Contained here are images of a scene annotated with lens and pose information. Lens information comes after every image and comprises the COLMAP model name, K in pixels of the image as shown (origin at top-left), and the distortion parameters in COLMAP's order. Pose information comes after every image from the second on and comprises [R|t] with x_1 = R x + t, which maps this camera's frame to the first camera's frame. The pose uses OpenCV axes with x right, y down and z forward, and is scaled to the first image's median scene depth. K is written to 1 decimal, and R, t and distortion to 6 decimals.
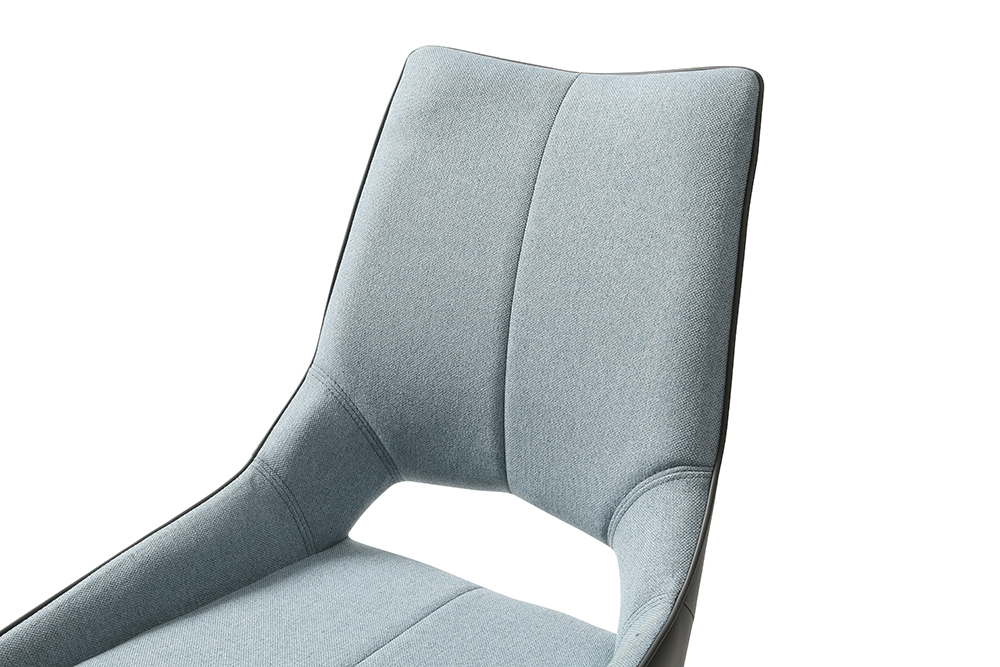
lens RADIAL K [[1362.2, 0, 501.4], [0, 1362.2, 318.5], [0, 0, 1]] dist [0.165782, 0.047180]
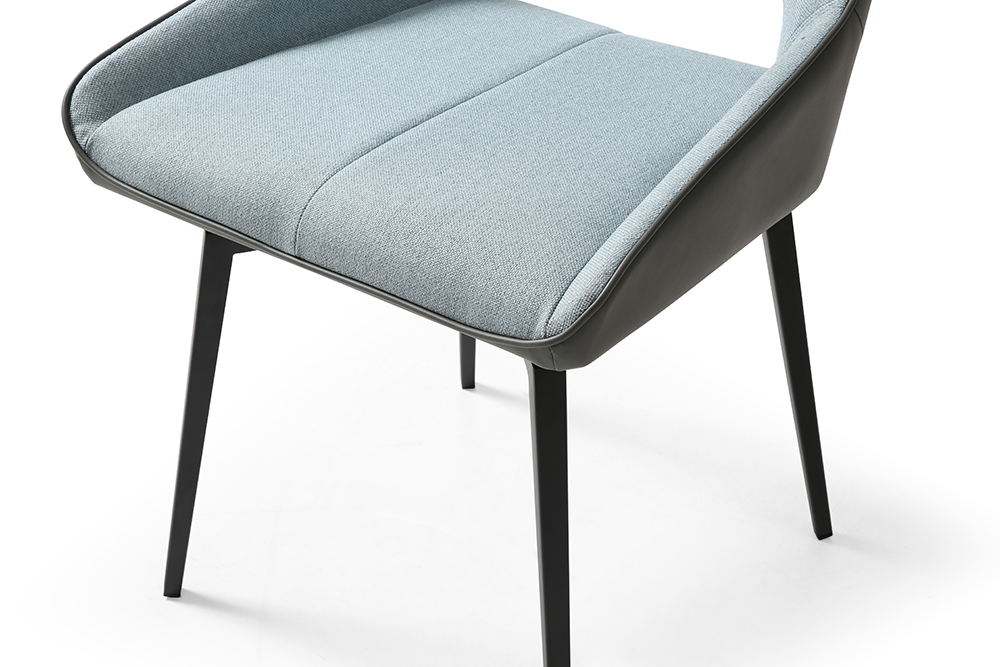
lens RADIAL K [[1945.8, 0, 498.6], [0, 1945.8, 394.9], [0, 0, 1]] dist [0.251417, 0.046577]
pose [[0.999711, 0.020025, -0.013266, -0.077725], [-0.016574, 0.974801, 0.222458, 0.146692], [0.017387, -0.222174, 0.974852, -0.342300]]
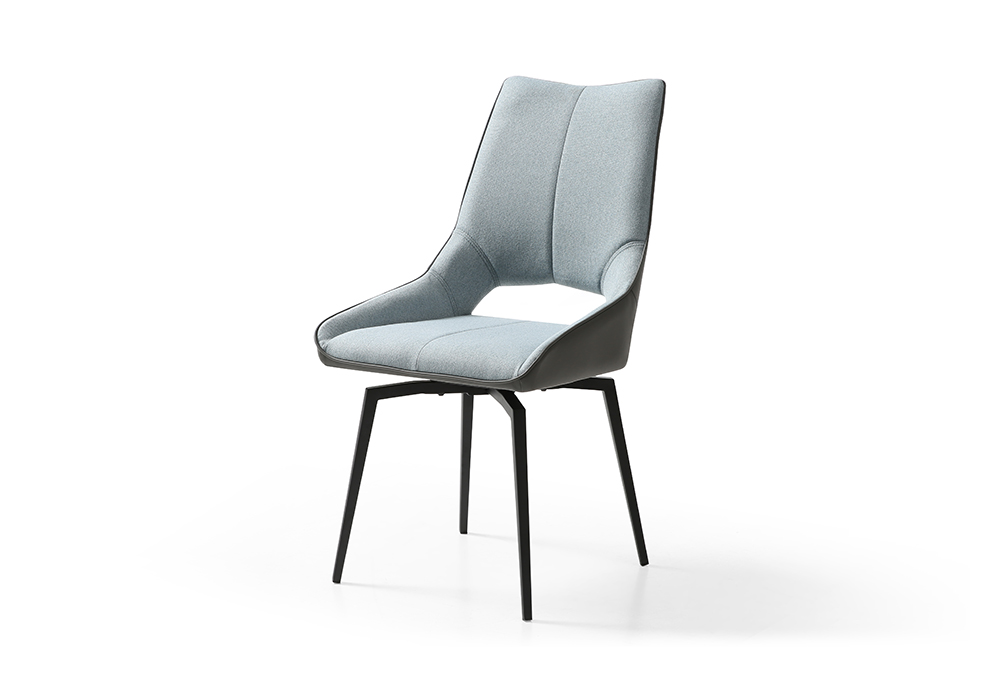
lens RADIAL K [[2340.2, 0, 500.0], [0, 2340.2, 341.5], [0, 0, 1]] dist [0.352502, 0.044418]
pose [[0.999373, 0.007723, 0.034557, -0.208521], [-0.001650, 0.985025, -0.172405, 0.873929], [-0.035371, 0.172240, 0.984420, -2.627457]]
